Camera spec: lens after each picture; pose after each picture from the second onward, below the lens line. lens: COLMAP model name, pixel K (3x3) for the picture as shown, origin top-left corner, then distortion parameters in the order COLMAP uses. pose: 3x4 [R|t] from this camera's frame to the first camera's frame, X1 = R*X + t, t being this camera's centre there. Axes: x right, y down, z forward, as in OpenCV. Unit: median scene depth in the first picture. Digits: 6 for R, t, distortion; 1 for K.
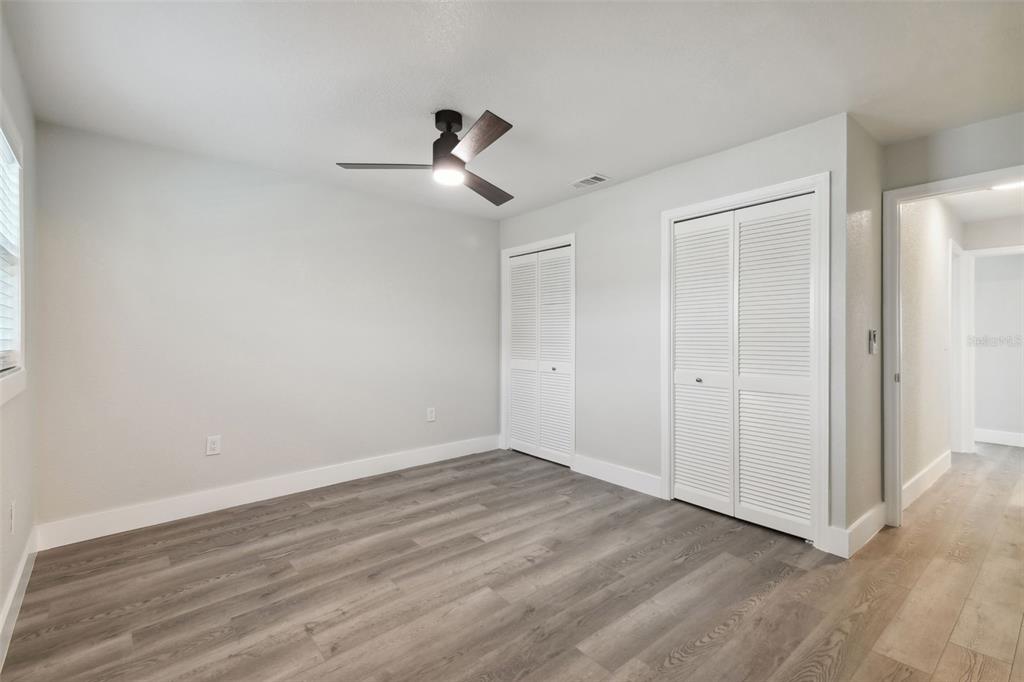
lens RADIAL K [[448.9, 0, 511.6], [0, 448.9, 337.0], [0, 0, 1]] dist [0.027968, -0.000216]
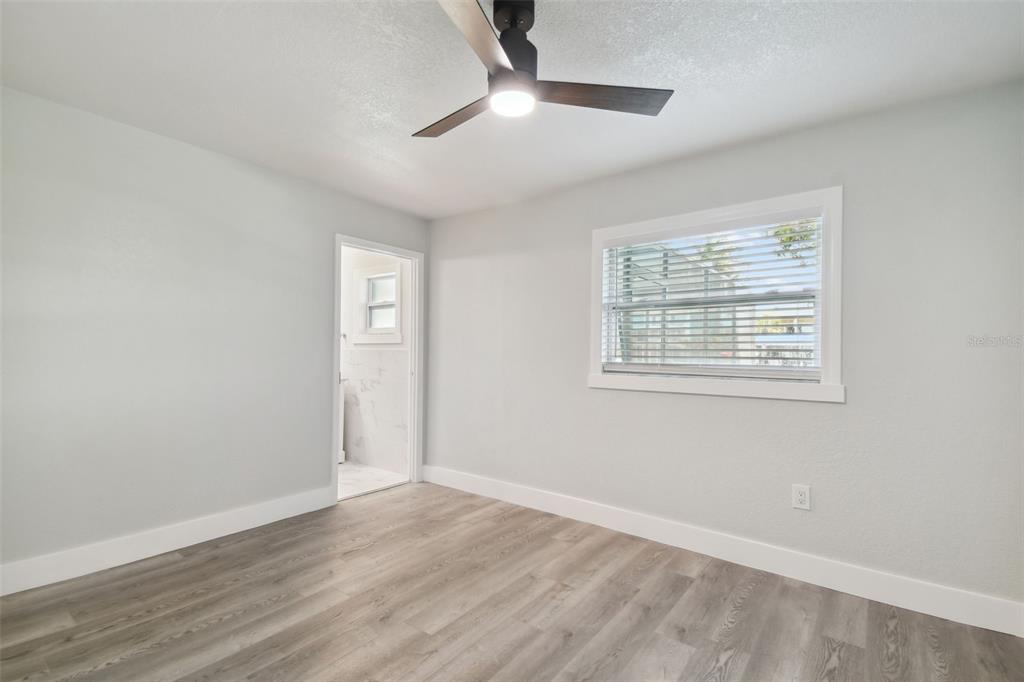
lens RADIAL K [[448.9, 0, 511.6], [0, 448.9, 337.0], [0, 0, 1]] dist [0.027968, -0.000216]
pose [[-0.969992, -0.016978, -0.242542, 0.019780], [-0.013060, 0.999757, -0.017755, -0.026142], [0.242784, -0.014055, -0.969979, 1.934050]]
